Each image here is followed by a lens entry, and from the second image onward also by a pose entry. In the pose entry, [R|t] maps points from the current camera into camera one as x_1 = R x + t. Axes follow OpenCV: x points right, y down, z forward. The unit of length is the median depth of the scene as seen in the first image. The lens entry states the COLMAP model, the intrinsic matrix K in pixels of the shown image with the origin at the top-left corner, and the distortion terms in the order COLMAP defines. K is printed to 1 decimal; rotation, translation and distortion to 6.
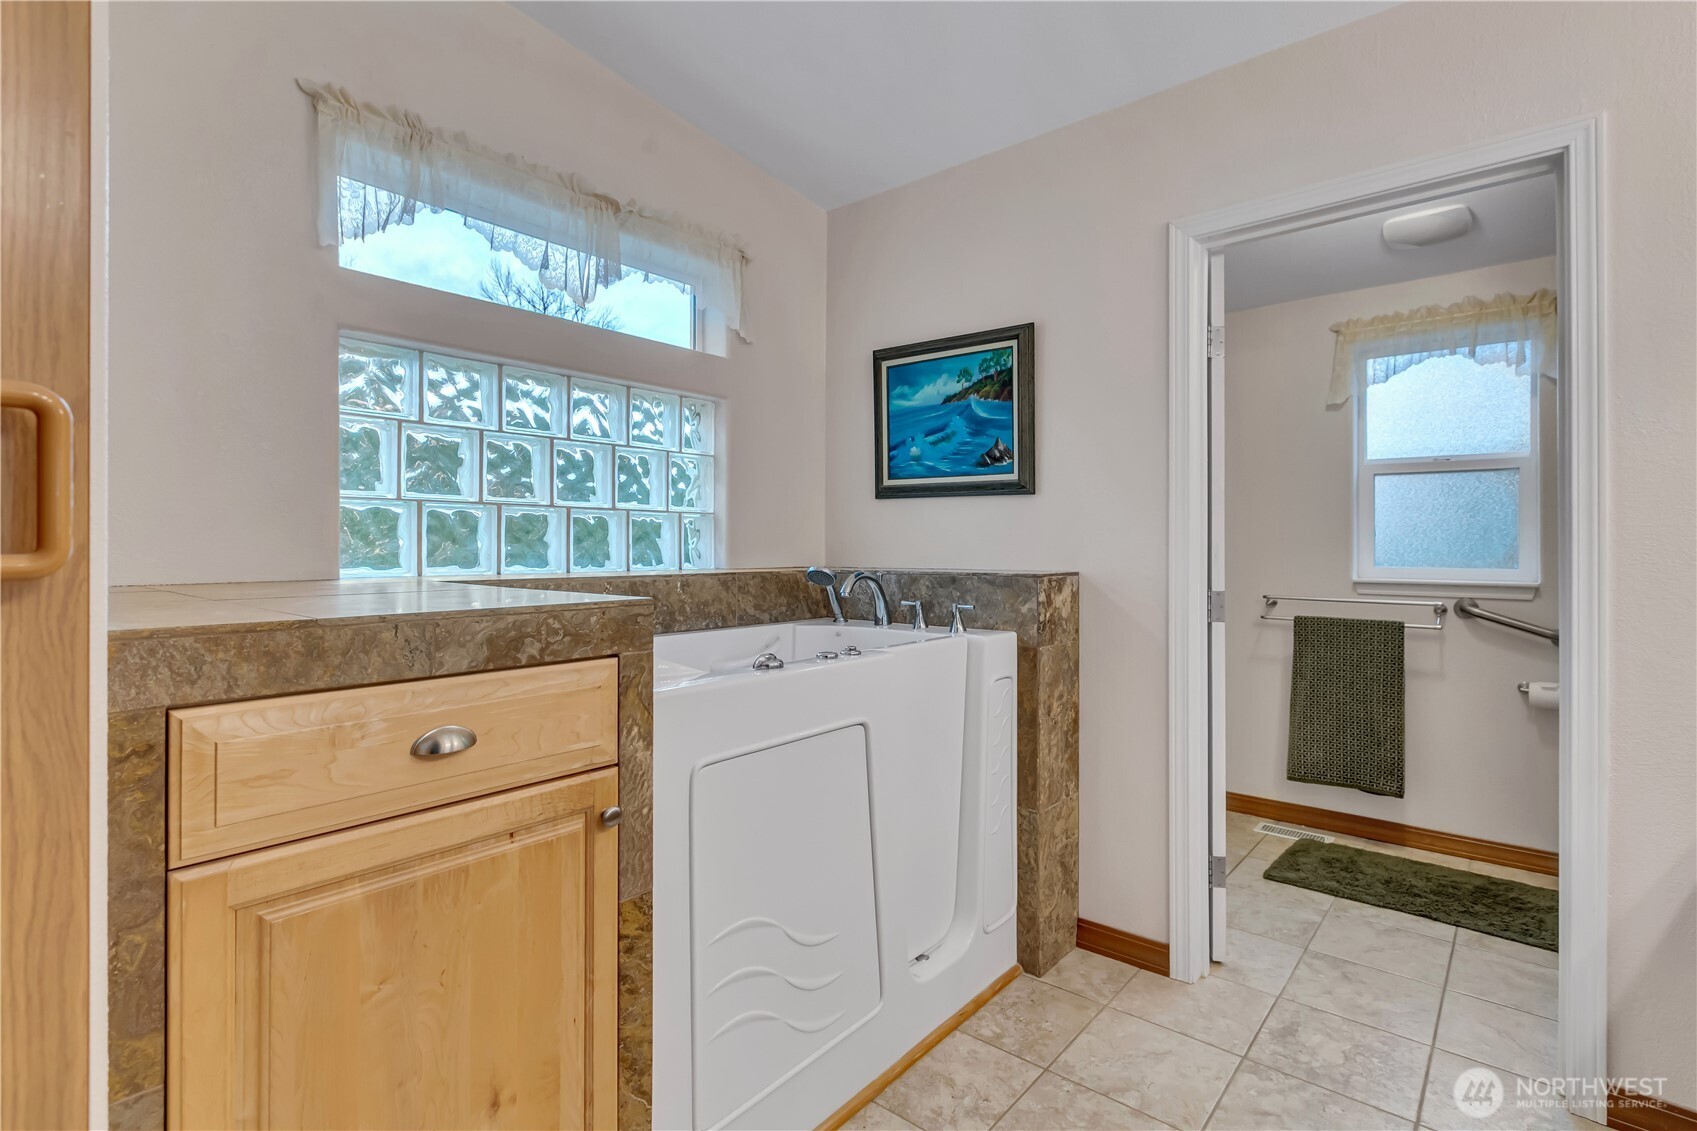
lens RADIAL K [[799.3, 0, 867.4], [0, 799.3, 547.4], [0, 0, 1]] dist [0.000889, -0.000260]
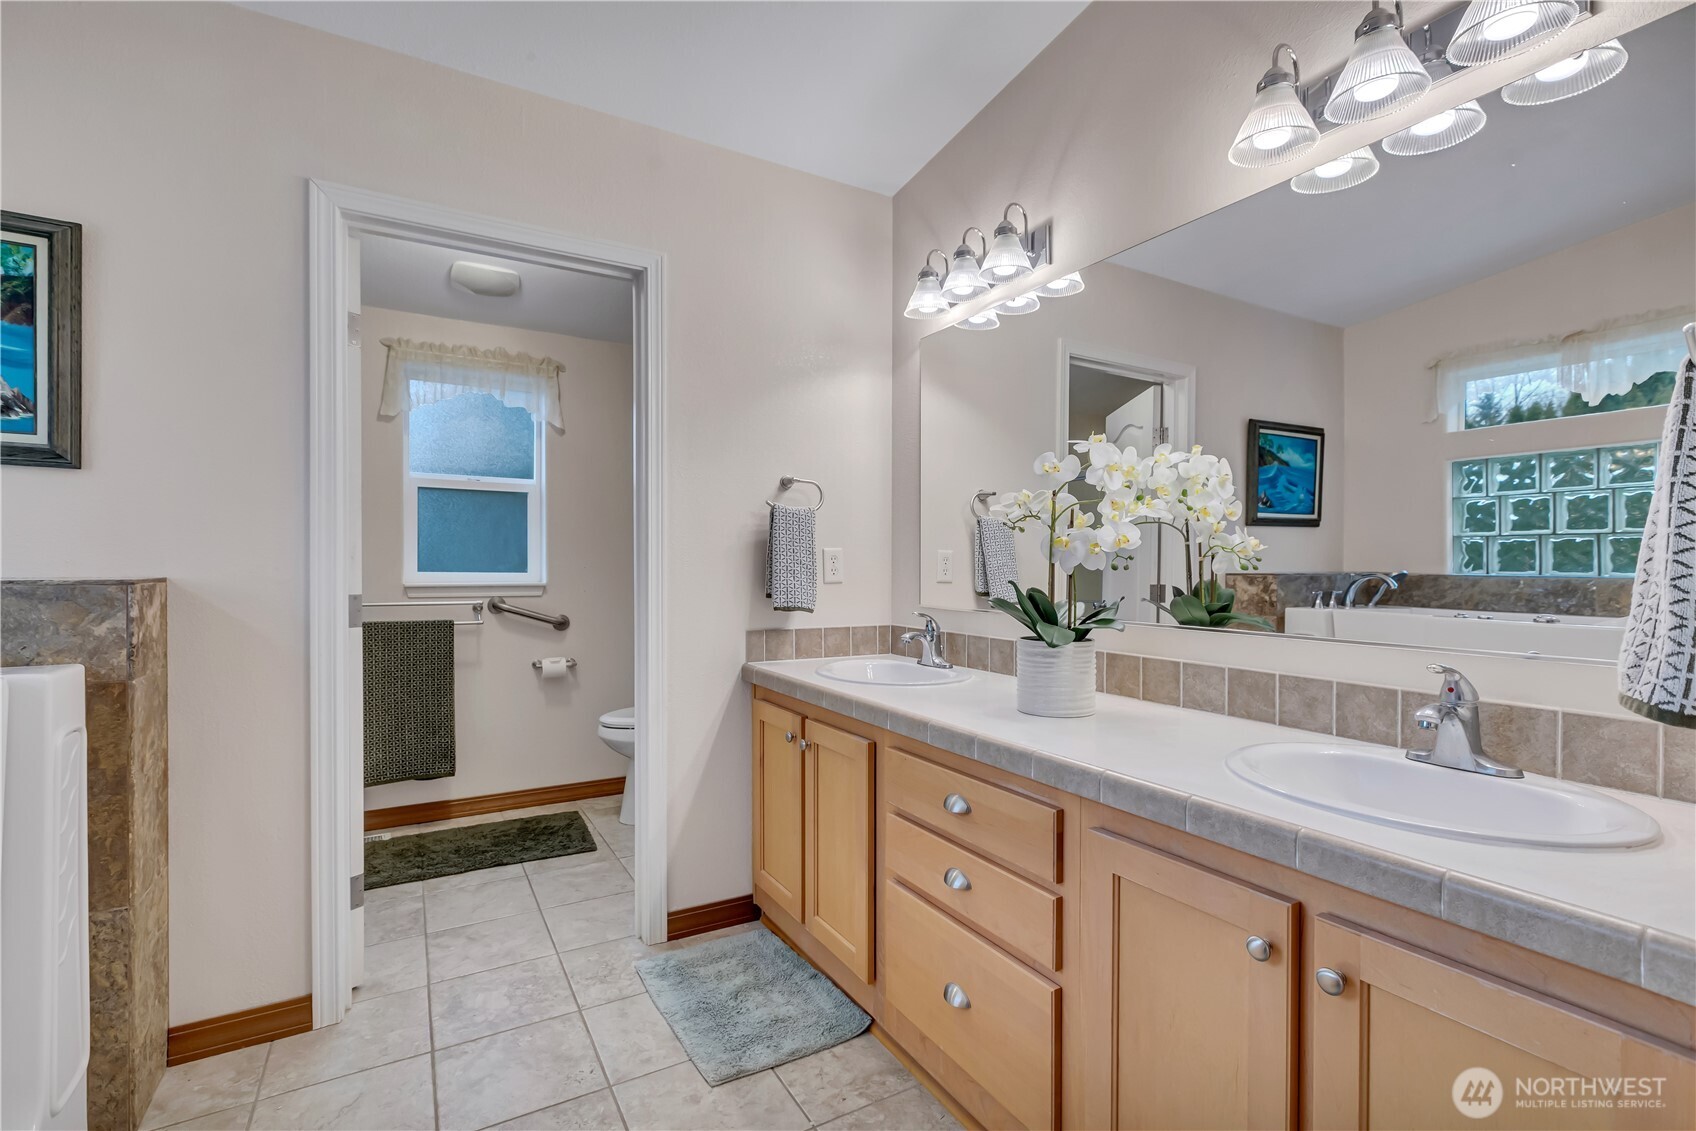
lens RADIAL K [[763.3, 0, 848.0], [0, 763.3, 565.5], [0, 0, 1]] dist [0.001324, -0.000040]
pose [[0.347724, -0.002345, 0.937594, -0.197593], [-0.001425, 0.999994, 0.003030, 0.016447], [-0.937596, -0.002390, 0.347719, 0.137875]]
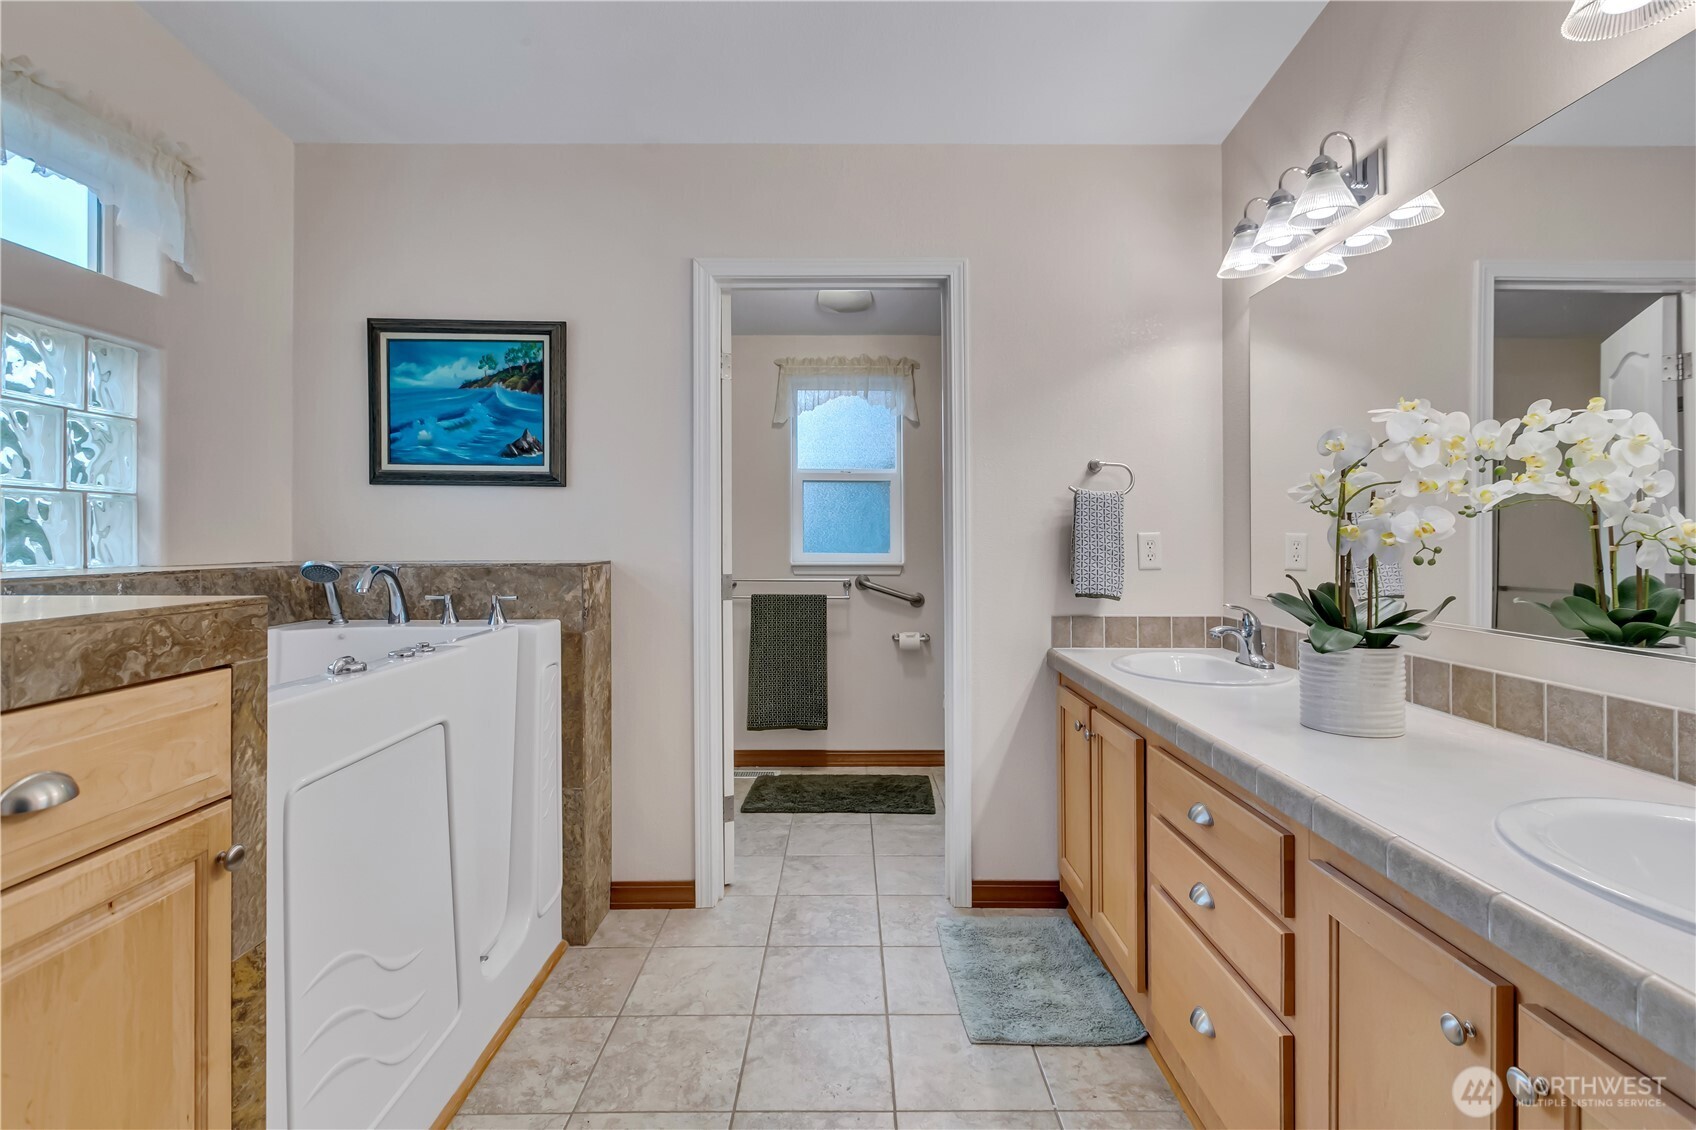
lens RADIAL K [[789.0, 0, 850.7], [0, 789.0, 533.8], [0, 0, 1]] dist [0.001294, 0.000423]
pose [[0.767346, 0.002004, 0.641230, -0.173038], [0.002627, 0.999977, -0.006268, 0.002118], [-0.641228, 0.006494, 0.767323, -0.025270]]
